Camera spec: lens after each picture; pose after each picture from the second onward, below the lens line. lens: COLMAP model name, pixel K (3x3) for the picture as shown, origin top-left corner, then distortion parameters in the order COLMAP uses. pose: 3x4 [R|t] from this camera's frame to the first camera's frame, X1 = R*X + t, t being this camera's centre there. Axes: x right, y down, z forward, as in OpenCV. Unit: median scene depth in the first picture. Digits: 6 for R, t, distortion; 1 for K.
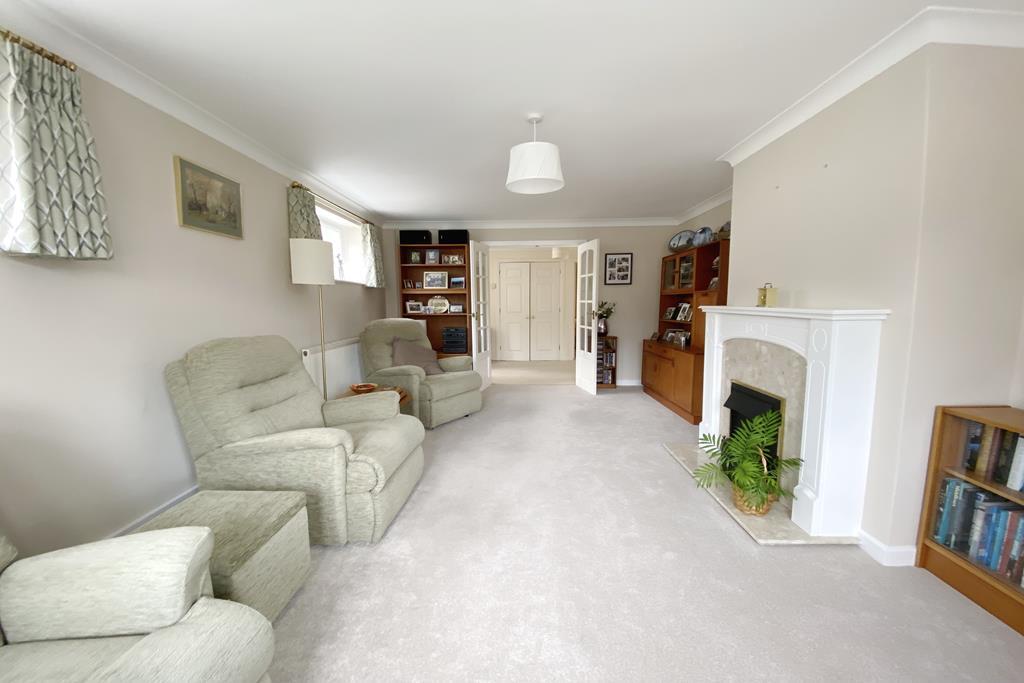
lens RADIAL K [[416.1, 0, 511.2], [0, 416.1, 344.2], [0, 0, 1]] dist [0.064181, -0.055066]
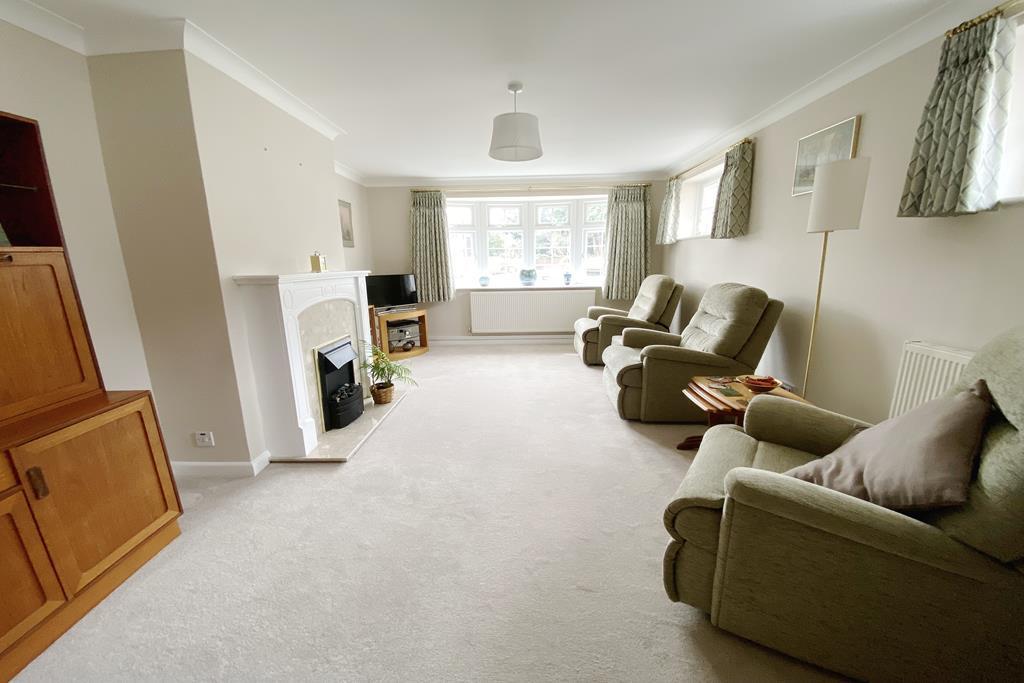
lens RADIAL K [[414.3, 0, 513.2], [0, 414.3, 347.6], [0, 0, 1]] dist [0.062805, -0.037953]
pose [[-0.999773, 0.021043, -0.003483, 0.082575], [0.018917, 0.950243, 0.310934, -0.239517], [0.009853, 0.310797, -0.950425, 2.167872]]
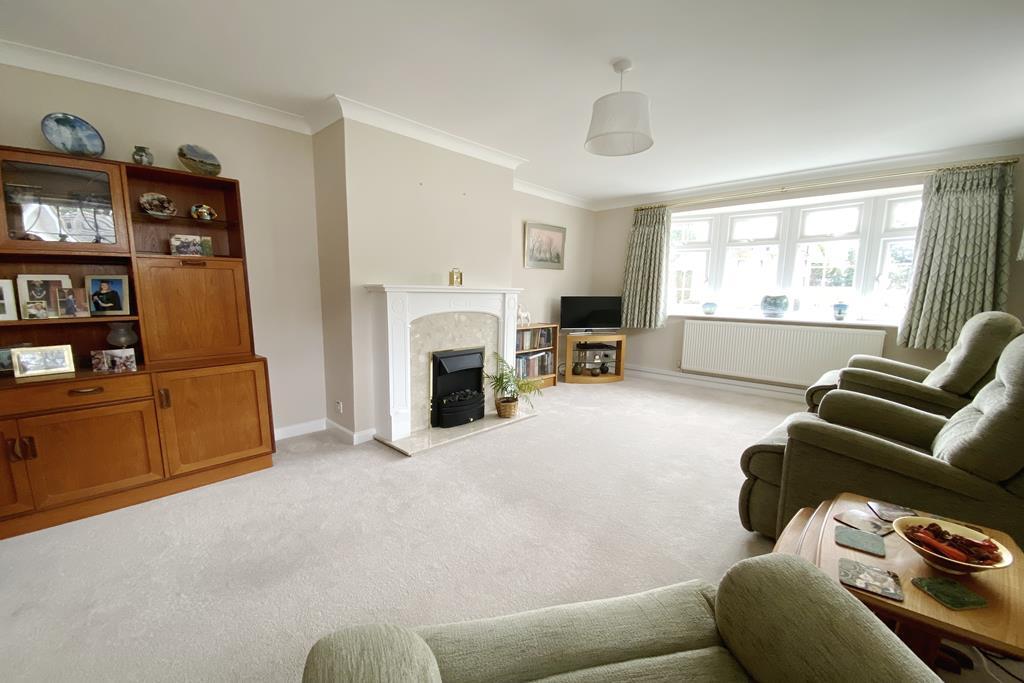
lens RADIAL K [[416.1, 0, 511.2], [0, 416.1, 344.2], [0, 0, 1]] dist [0.064181, -0.055066]
pose [[-0.740464, -0.089913, 0.666055, -0.395550], [0.065801, 0.976552, 0.204979, -0.165040], [-0.668867, 0.195607, -0.717185, 1.845945]]
